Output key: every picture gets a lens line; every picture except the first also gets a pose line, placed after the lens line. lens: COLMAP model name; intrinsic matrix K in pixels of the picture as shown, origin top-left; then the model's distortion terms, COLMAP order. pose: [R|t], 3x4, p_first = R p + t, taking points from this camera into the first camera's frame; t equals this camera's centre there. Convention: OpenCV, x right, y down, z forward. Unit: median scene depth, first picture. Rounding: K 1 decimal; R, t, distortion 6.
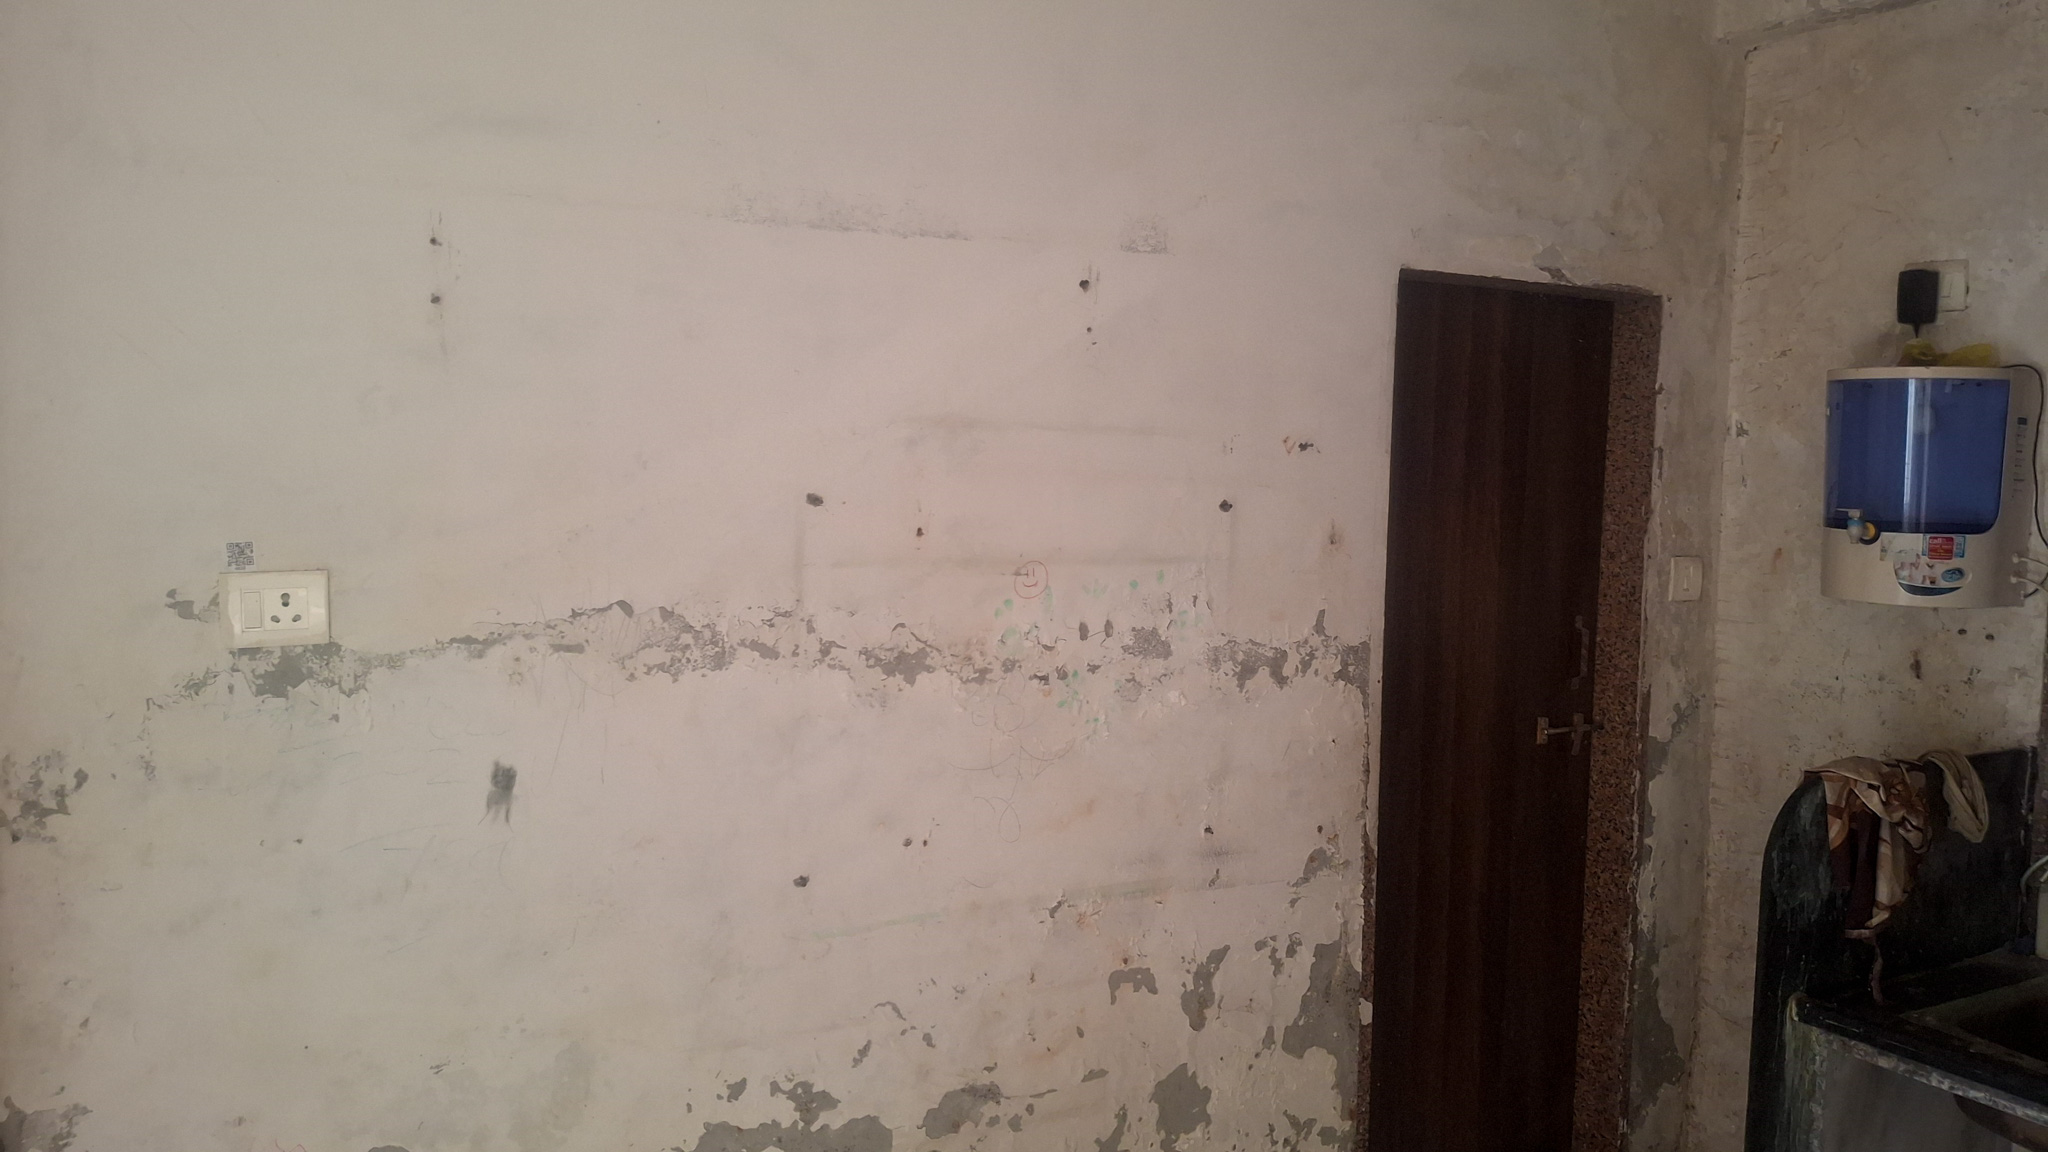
lens RADIAL K [[1513.3, 0, 1023.3], [0, 1513.3, 567.2], [0, 0, 1]] dist [0.064531, -0.123956]
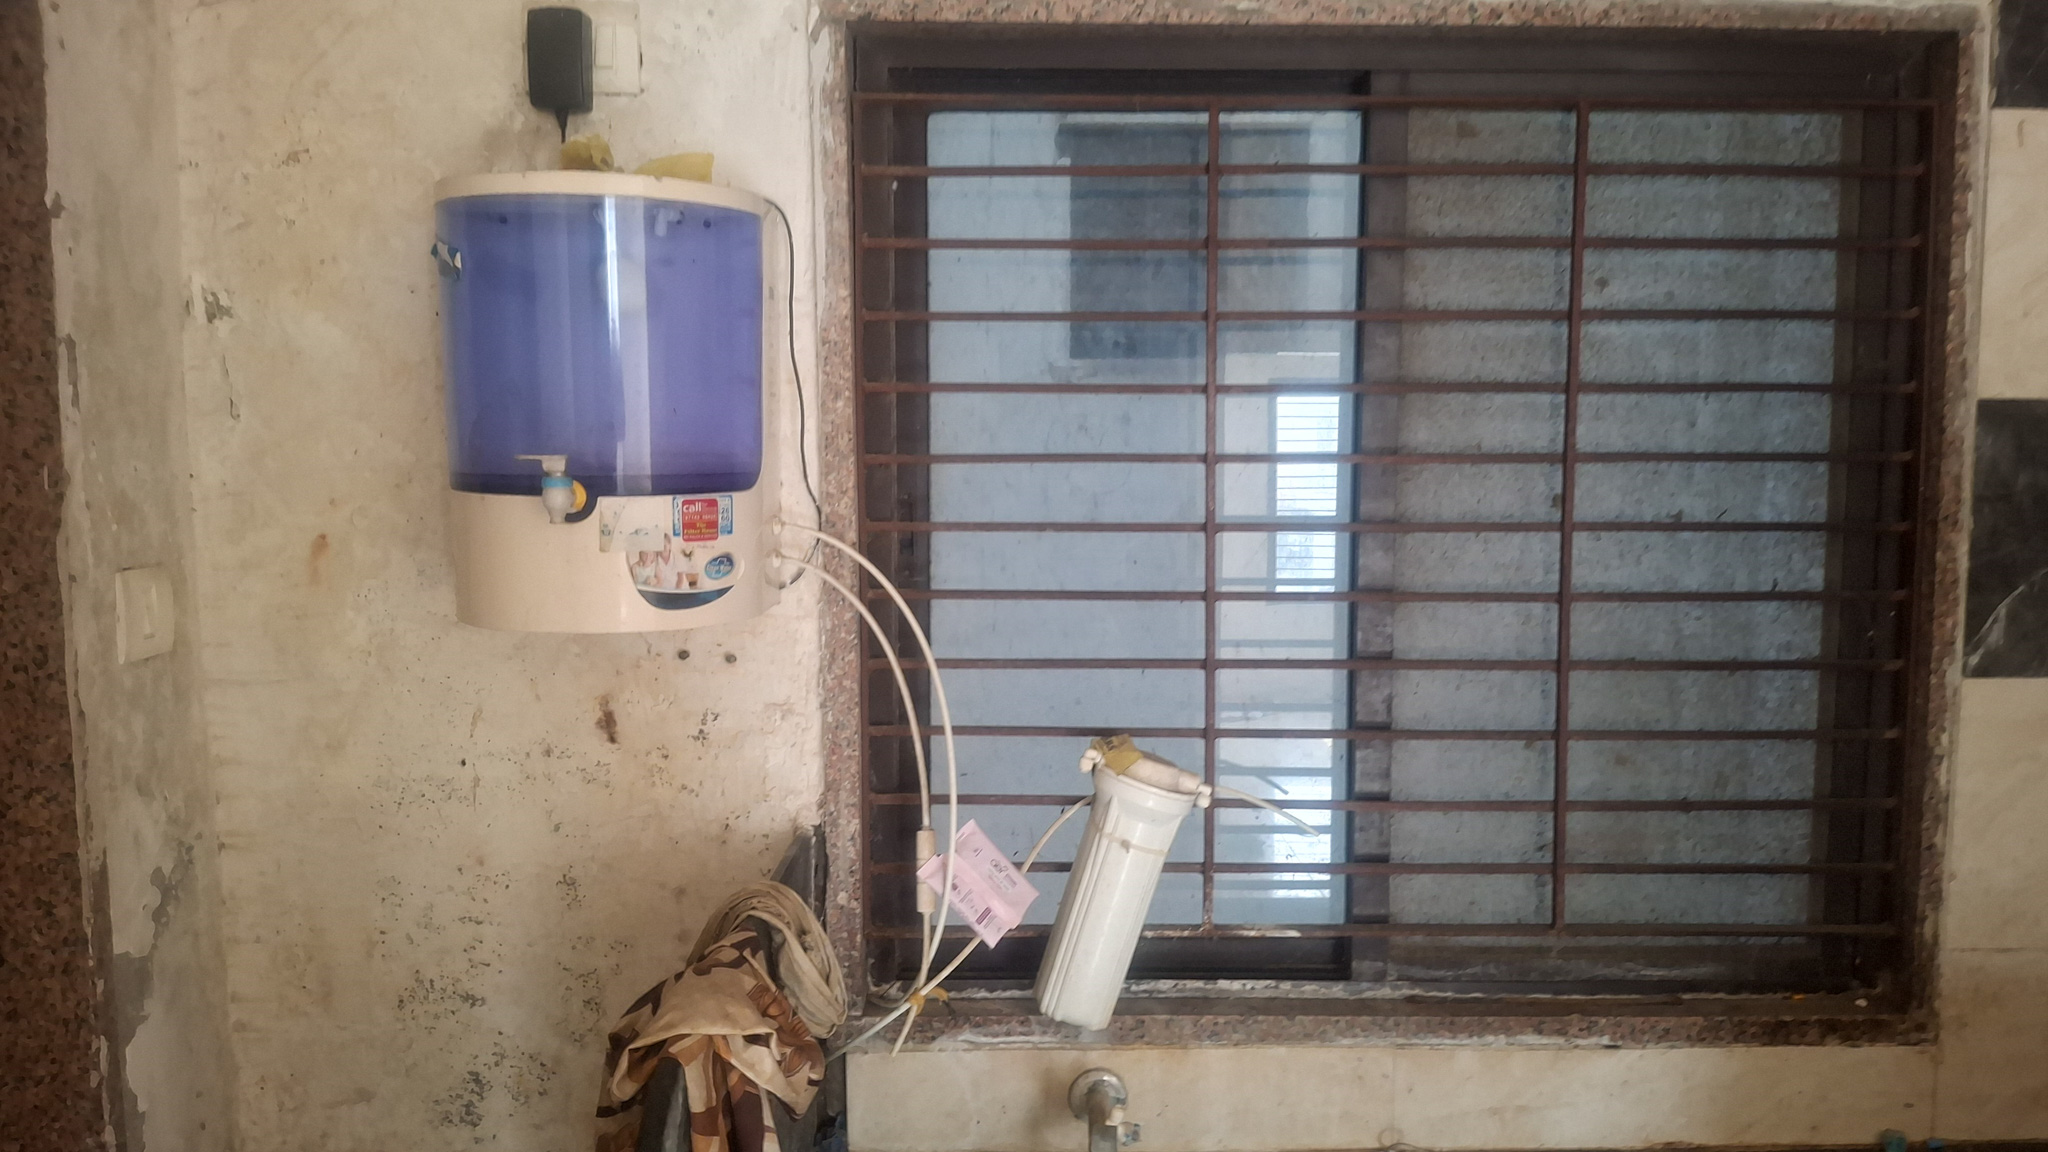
lens RADIAL K [[1513.3, 0, 1023.3], [0, 1513.3, 567.2], [0, 0, 1]] dist [0.064531, -0.123956]
pose [[0.485706, -0.108892, 0.867313, 0.154955], [0.074523, 0.993756, 0.083034, -0.026959], [-0.870940, 0.024305, 0.490789, 0.529697]]
